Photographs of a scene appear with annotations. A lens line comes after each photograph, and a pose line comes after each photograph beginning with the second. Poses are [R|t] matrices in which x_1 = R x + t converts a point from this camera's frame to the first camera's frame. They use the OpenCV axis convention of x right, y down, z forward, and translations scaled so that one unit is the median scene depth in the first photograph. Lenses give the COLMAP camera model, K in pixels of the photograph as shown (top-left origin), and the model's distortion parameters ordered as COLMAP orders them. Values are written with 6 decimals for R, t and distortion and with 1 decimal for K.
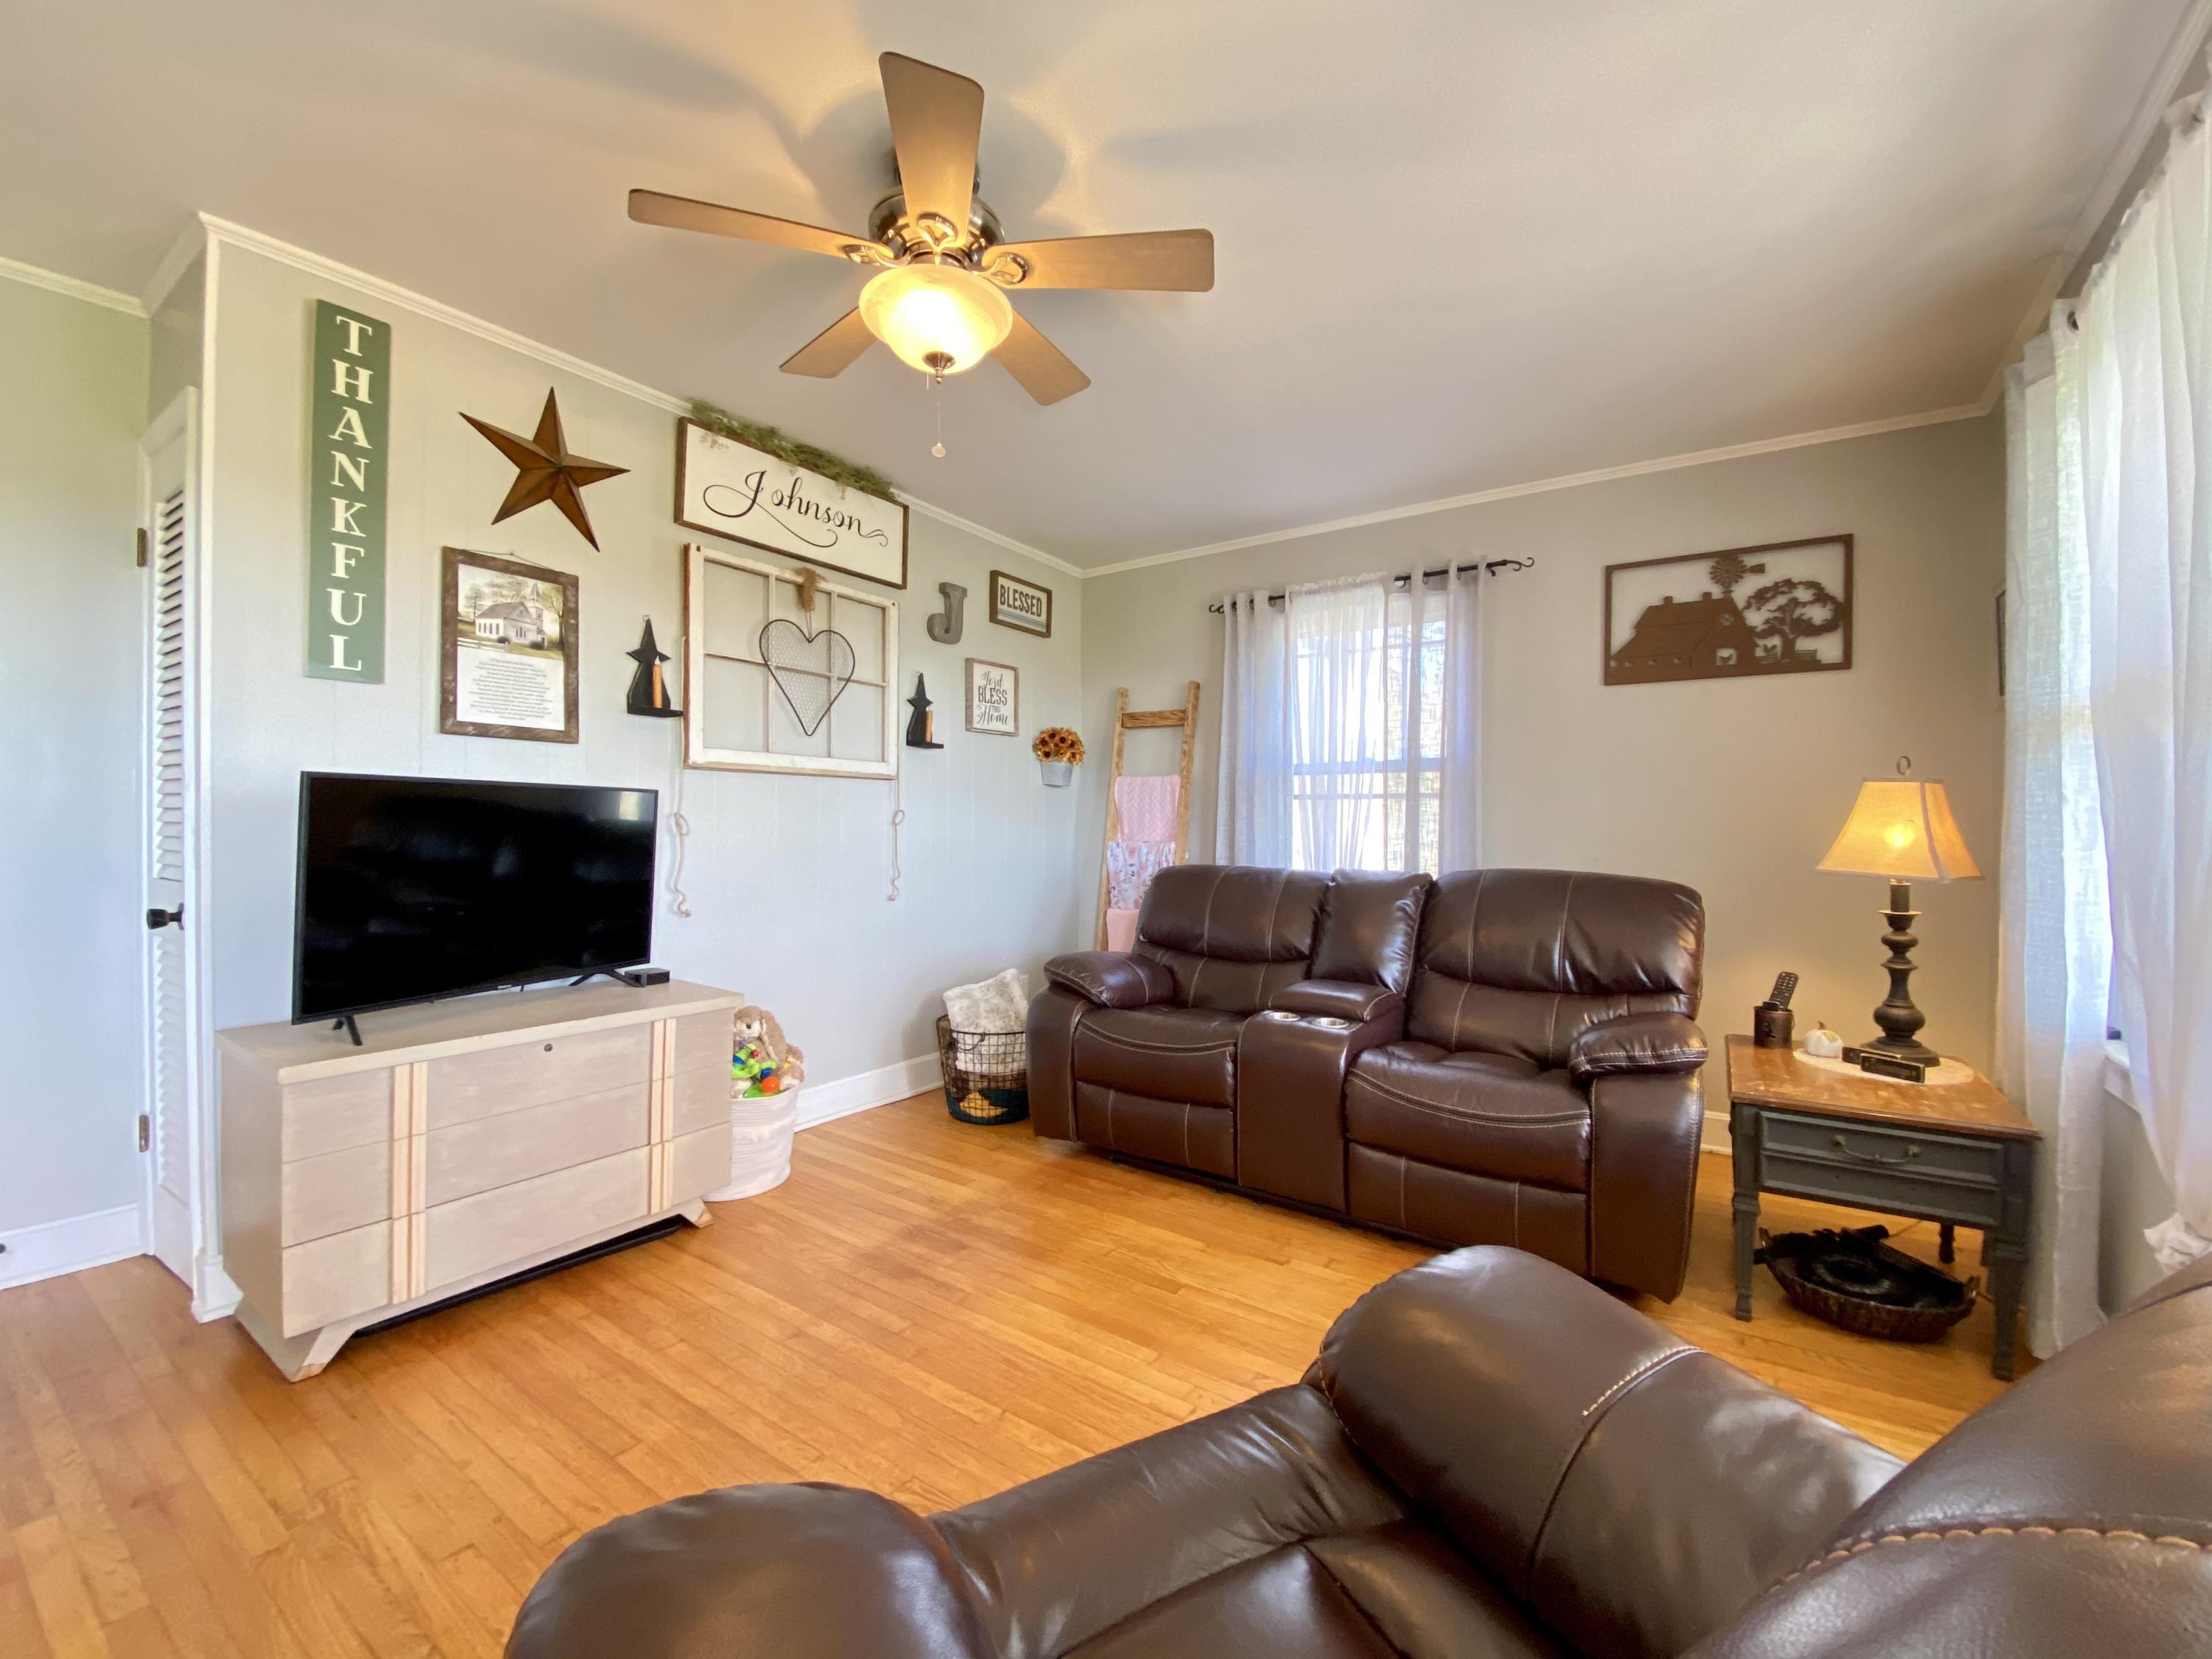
lens RADIAL K [[896.0, 0, 1114.1], [0, 896.0, 822.4], [0, 0, 1]] dist [0.003258, -0.011636]
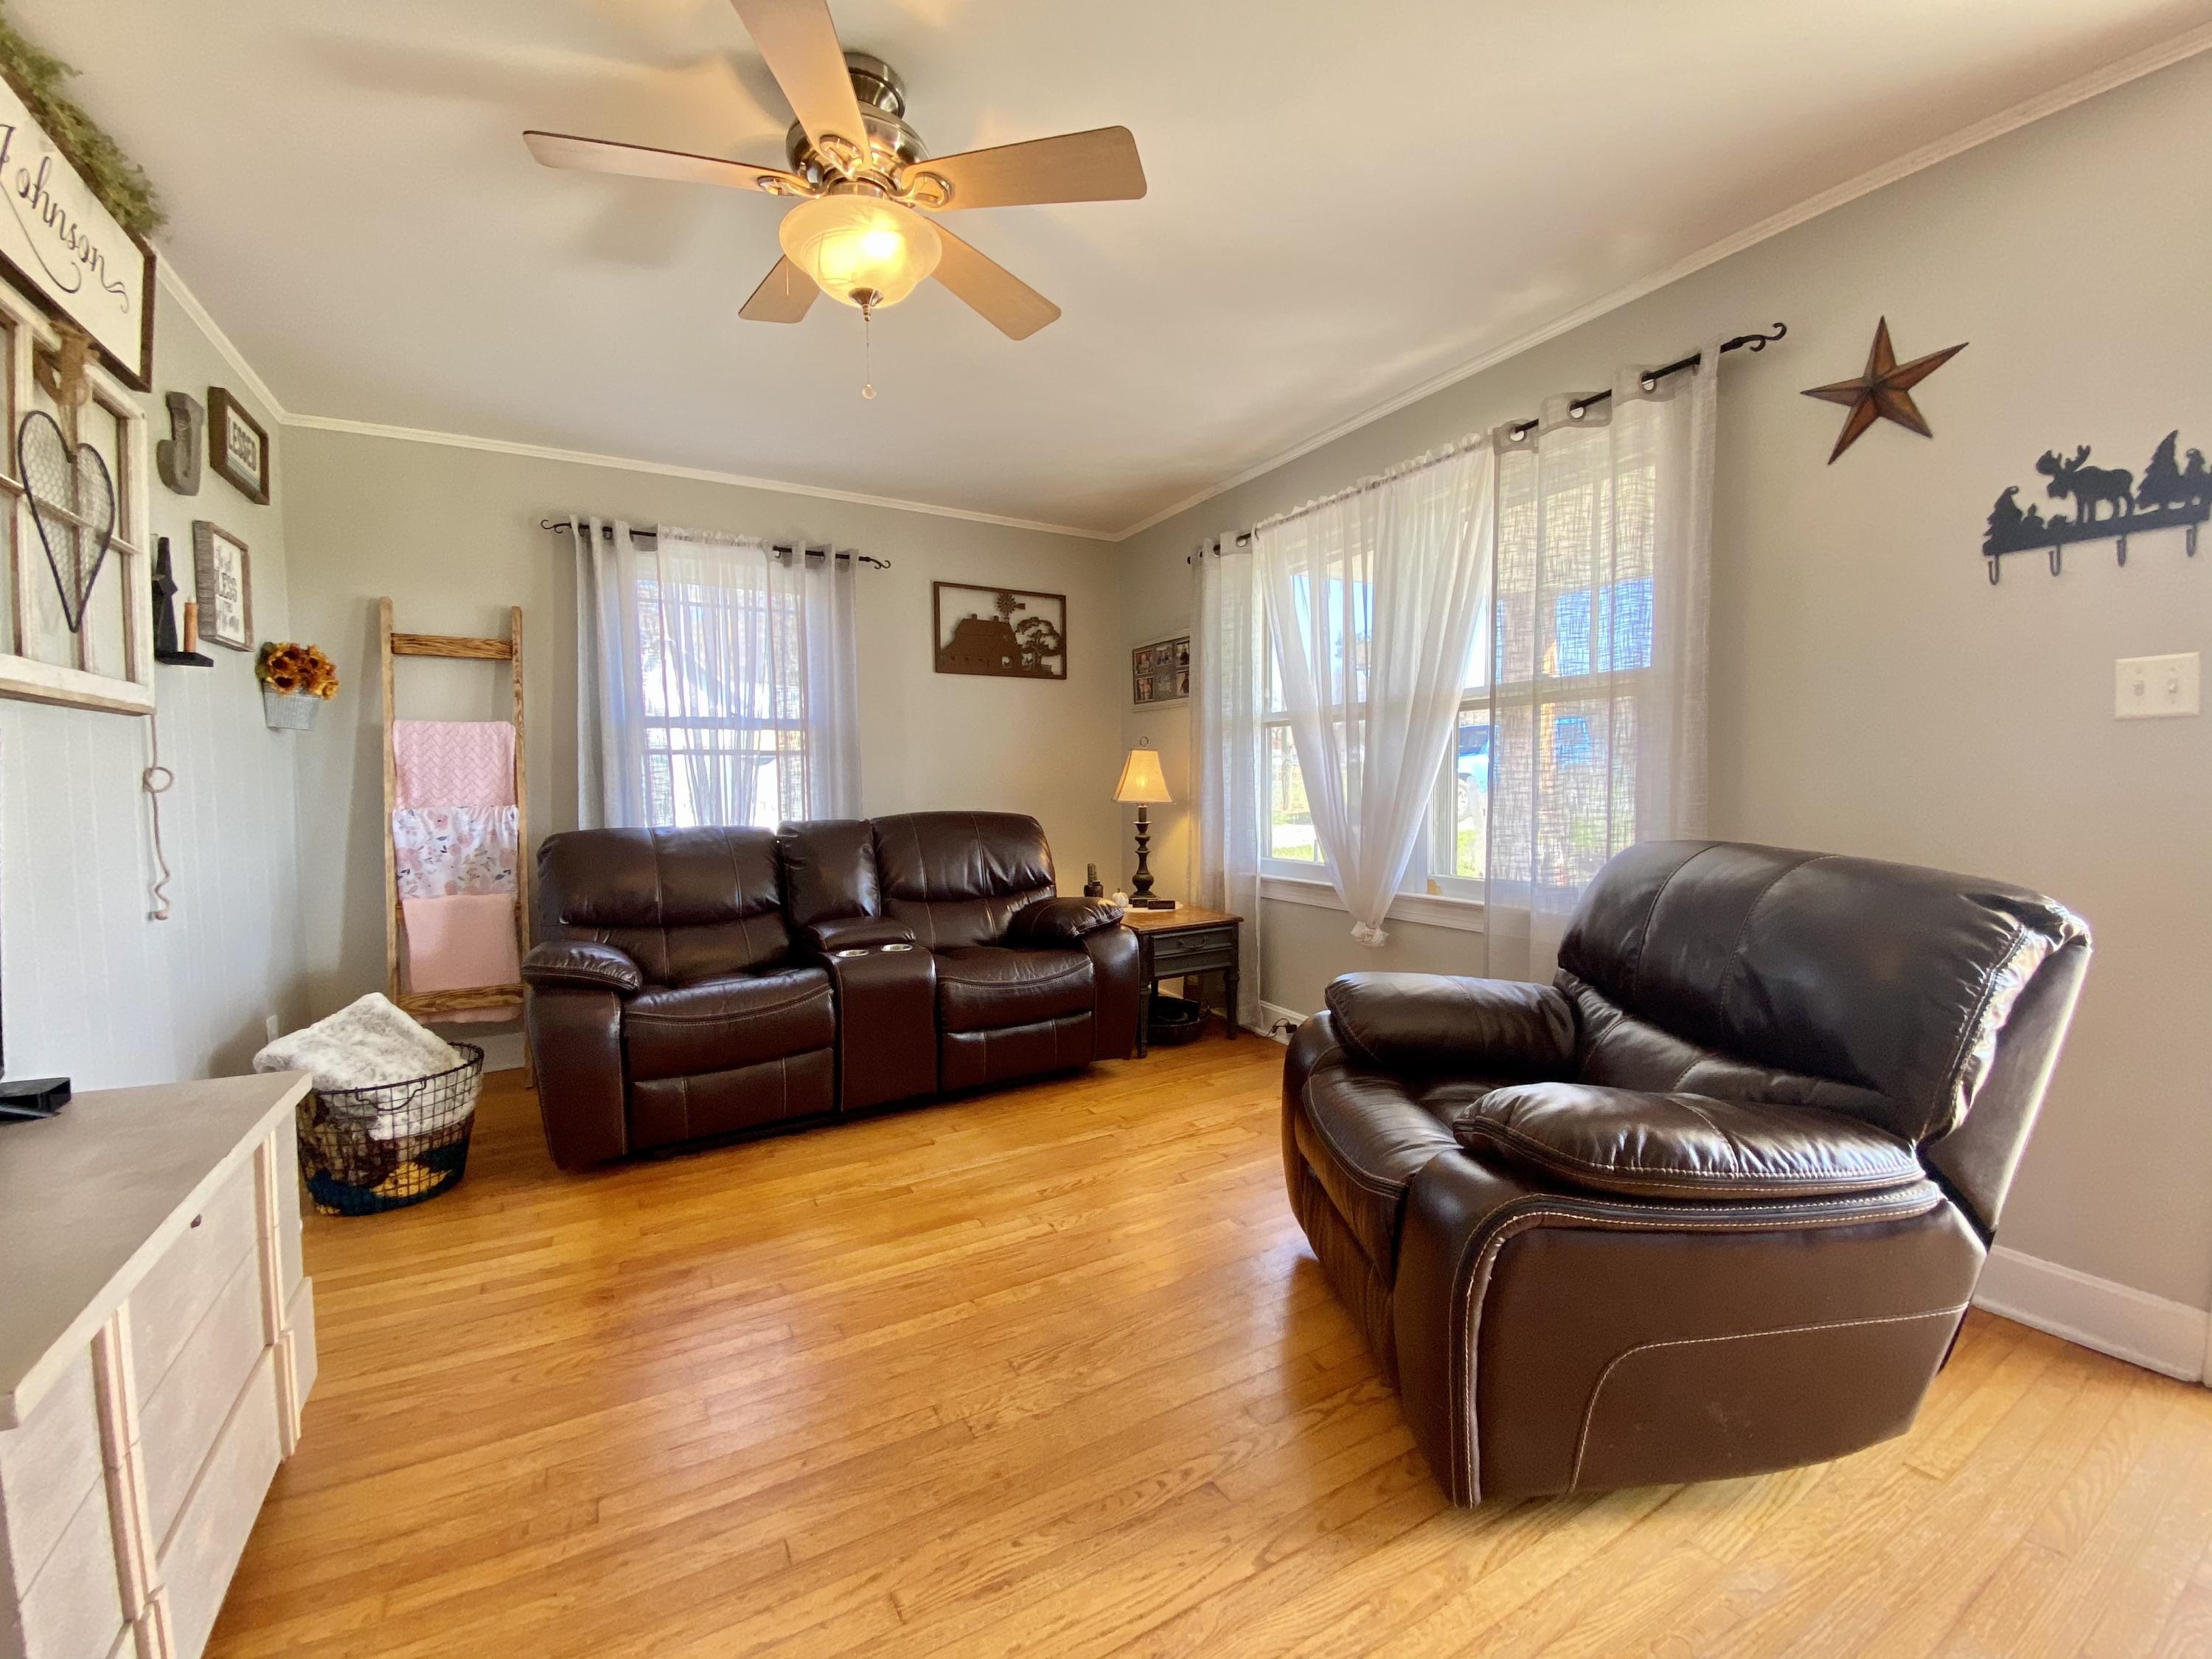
lens RADIAL K [[896.0, 0, 1117.4], [0, 896.0, 831.3], [0, 0, 1]] dist [0.003258, -0.011636]
pose [[0.413864, -0.063634, 0.908112, -0.604521], [0.012939, 0.997864, 0.064027, 0.000938], [-0.910247, -0.014749, 0.413804, 0.220313]]
